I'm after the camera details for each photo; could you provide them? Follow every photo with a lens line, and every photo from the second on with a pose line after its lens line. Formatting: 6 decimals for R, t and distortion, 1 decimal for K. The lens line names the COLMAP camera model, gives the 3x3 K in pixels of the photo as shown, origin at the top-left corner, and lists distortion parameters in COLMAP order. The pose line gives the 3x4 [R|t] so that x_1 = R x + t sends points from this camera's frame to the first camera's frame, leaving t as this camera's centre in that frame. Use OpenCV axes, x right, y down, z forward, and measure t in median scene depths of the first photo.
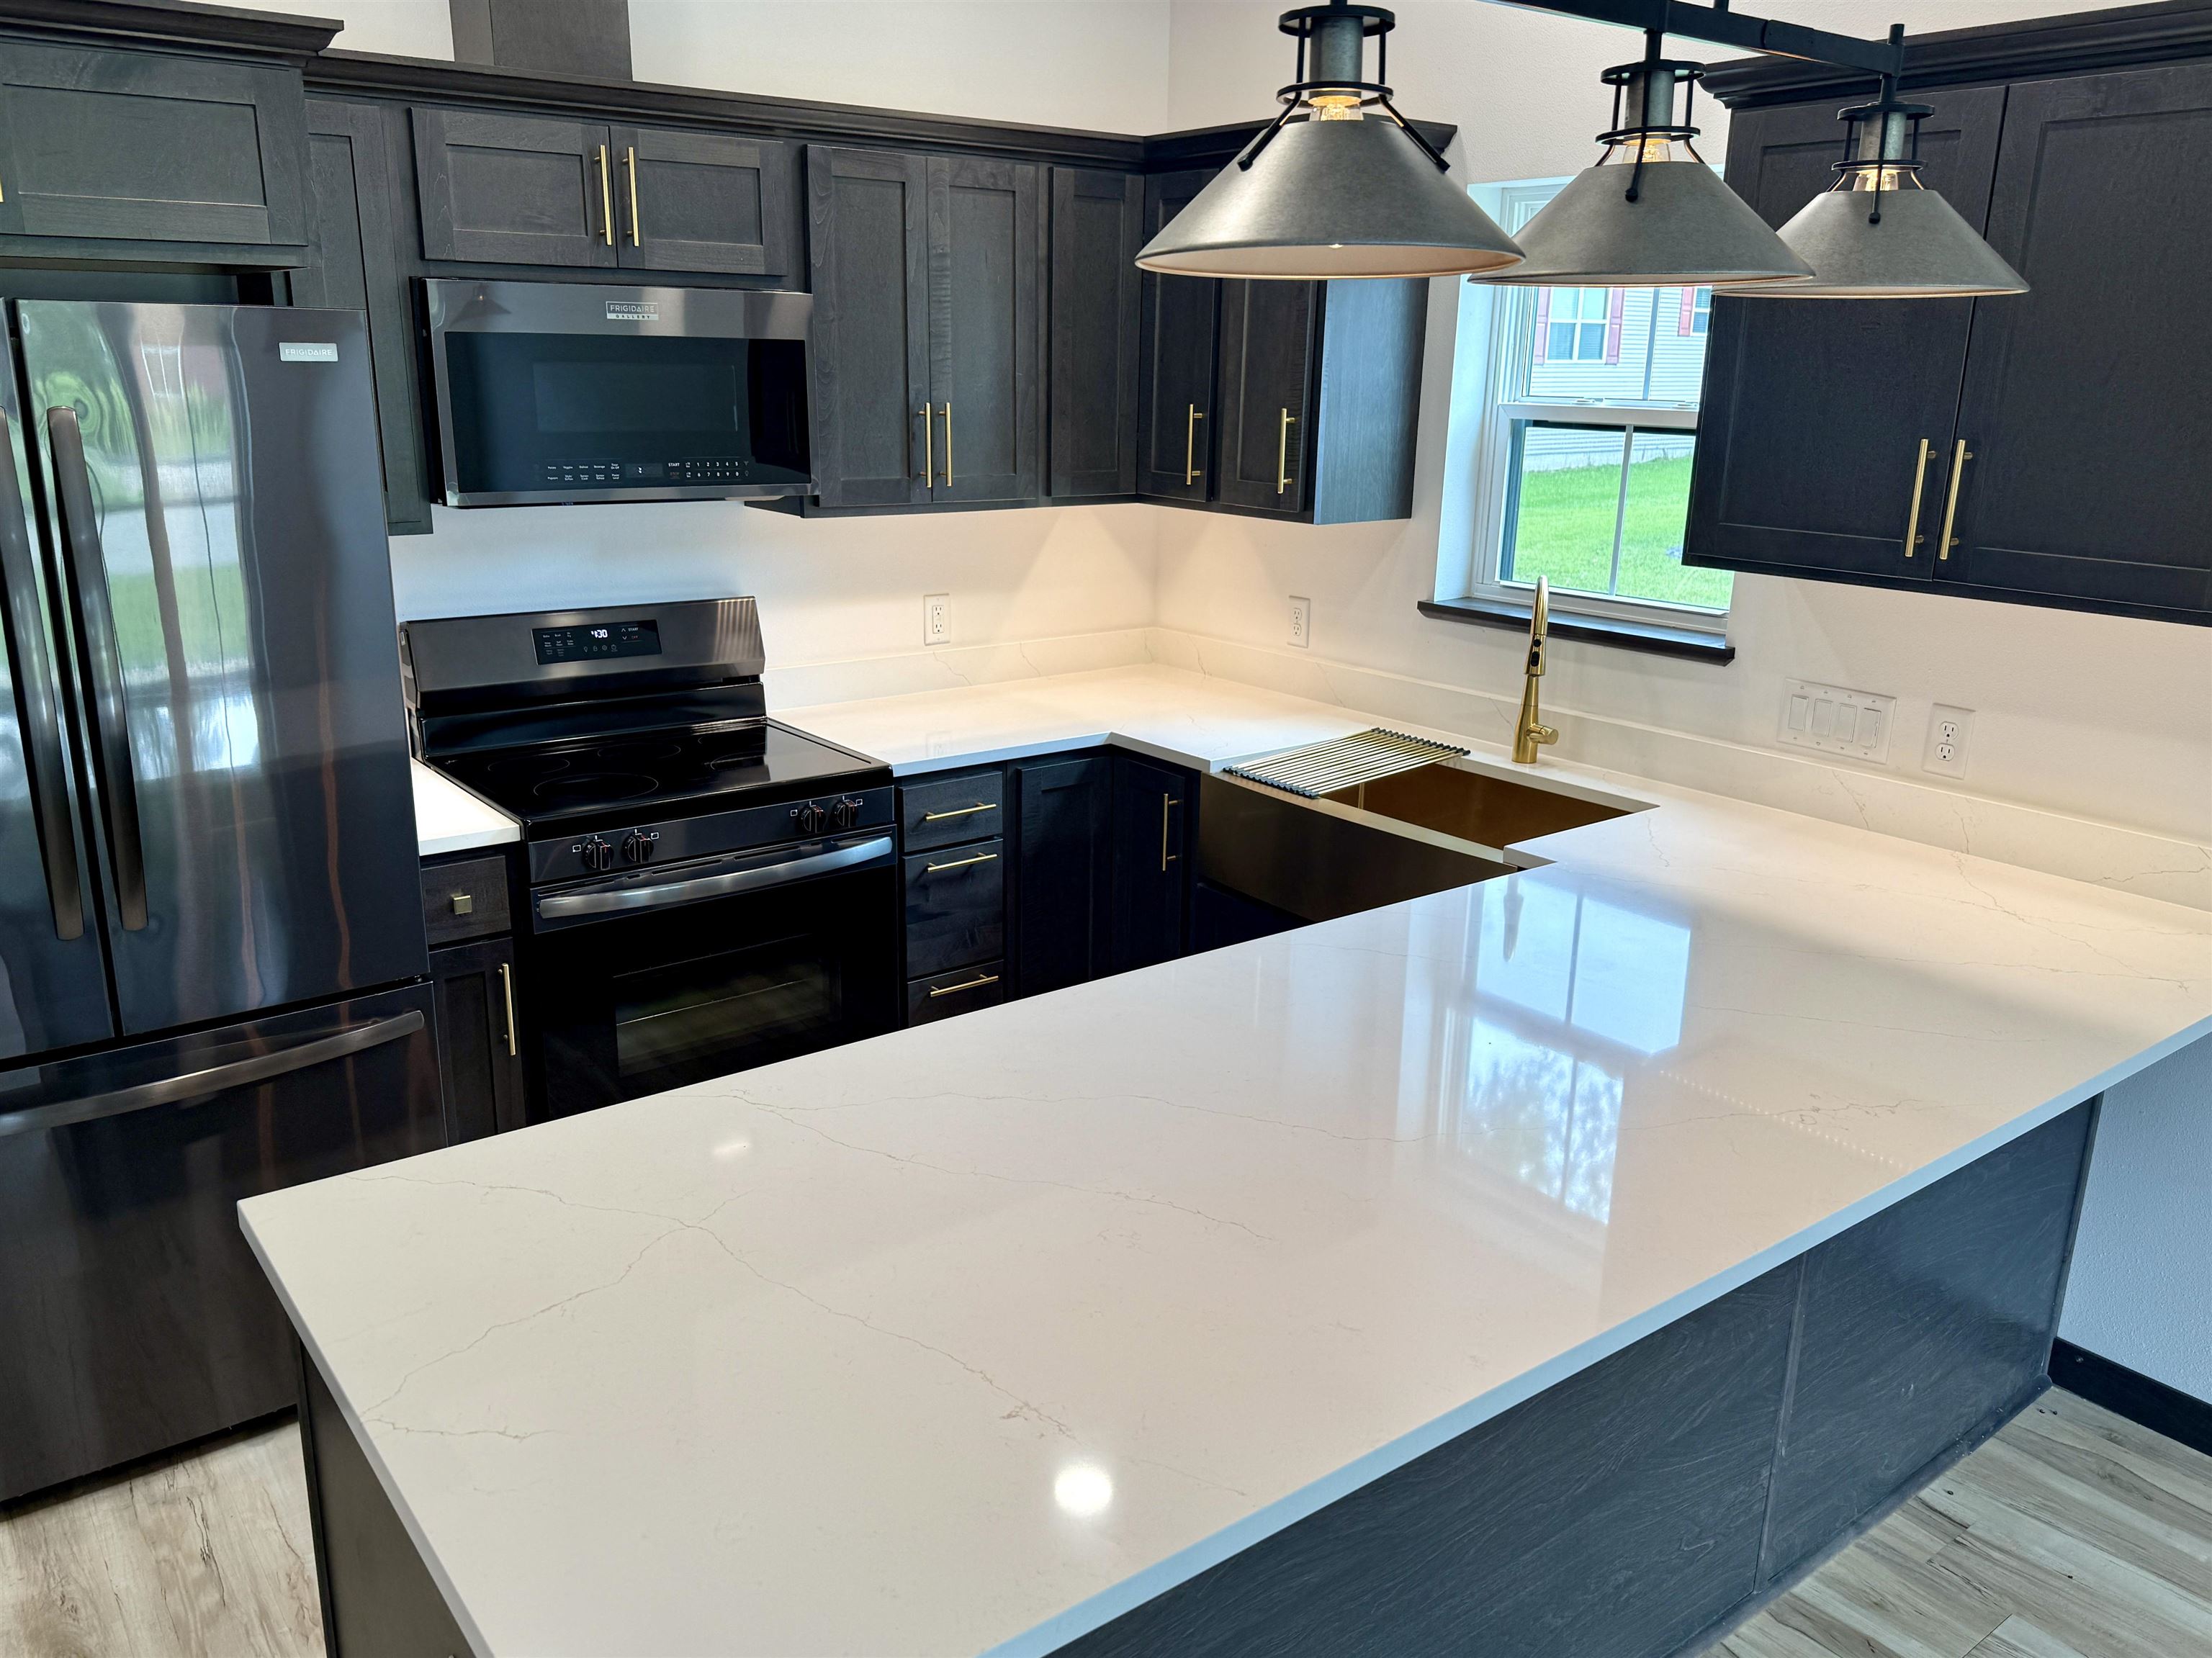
lens RADIAL K [[1693.4, 0, 1090.8], [0, 1693.4, 898.0], [0, 0, 1]] dist [0.016245, -0.025020]
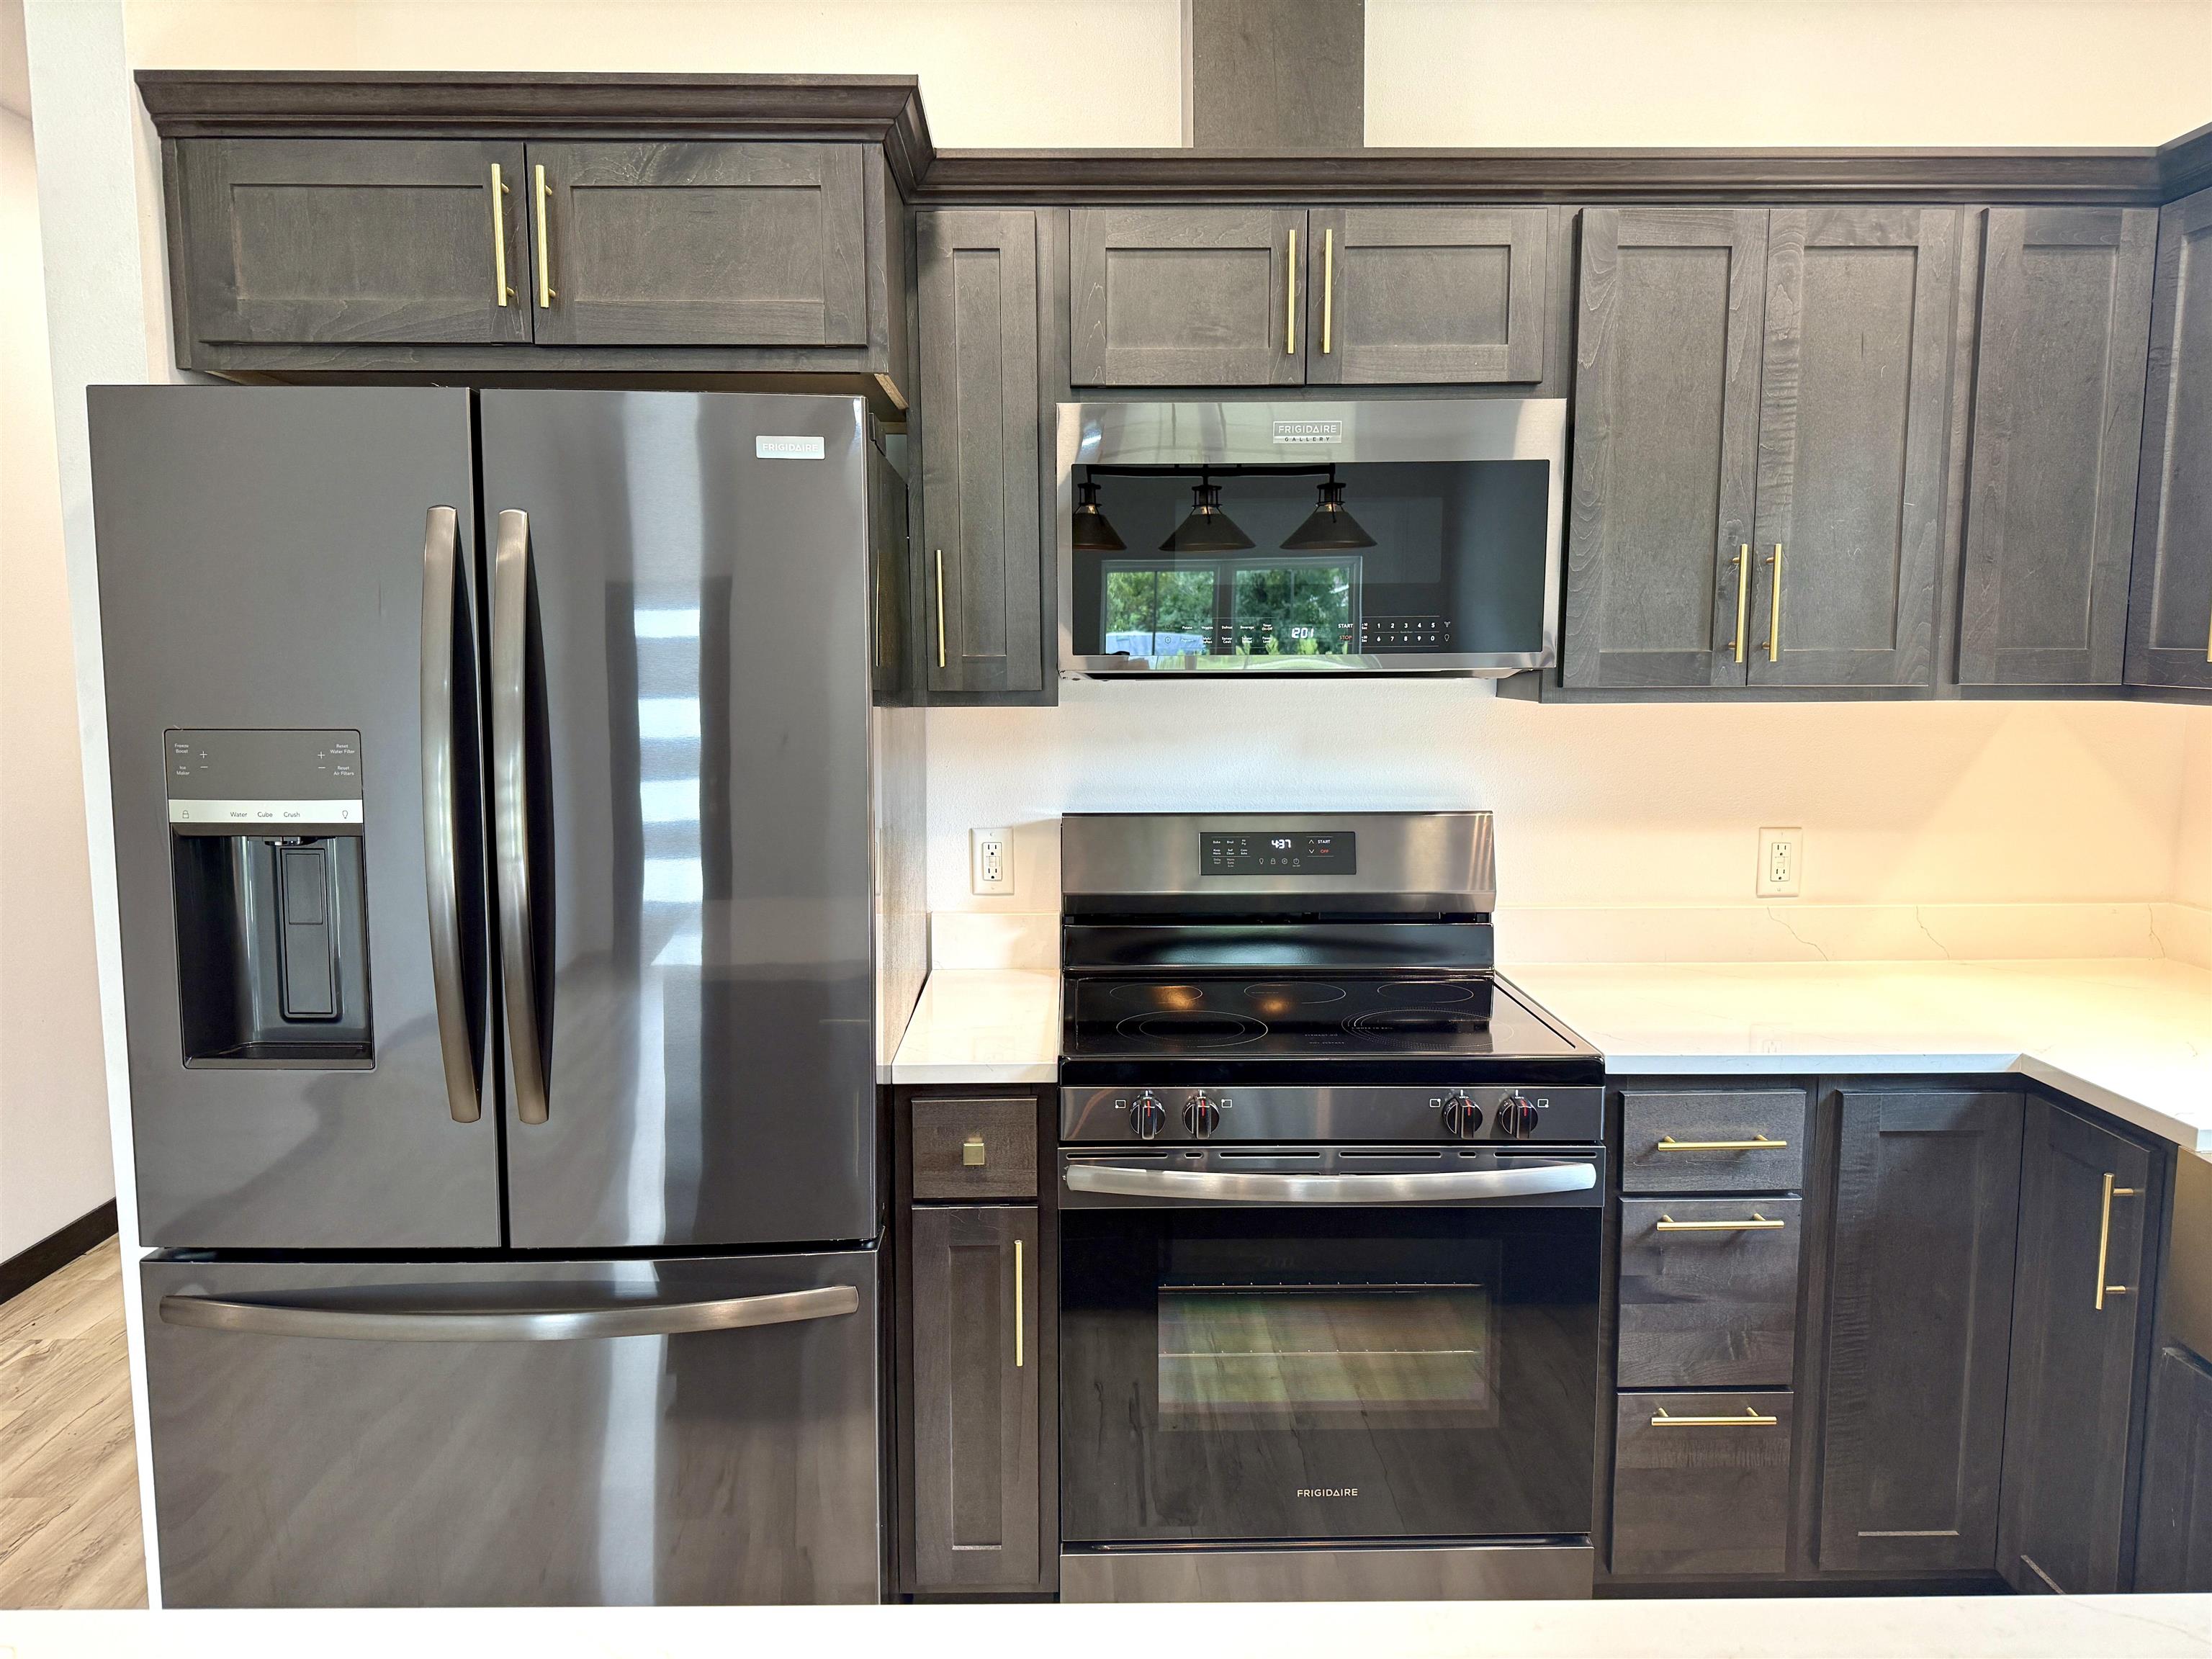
lens RADIAL K [[1591.9, 0, 1096.9], [0, 1591.9, 820.8], [0, 0, 1]] dist [0.064264, -0.077119]
pose [[0.806290, 0.049812, -0.589420, 0.084377], [-0.170149, 0.973865, -0.150452, -0.038034], [0.566521, 0.221597, 0.793693, 0.354574]]
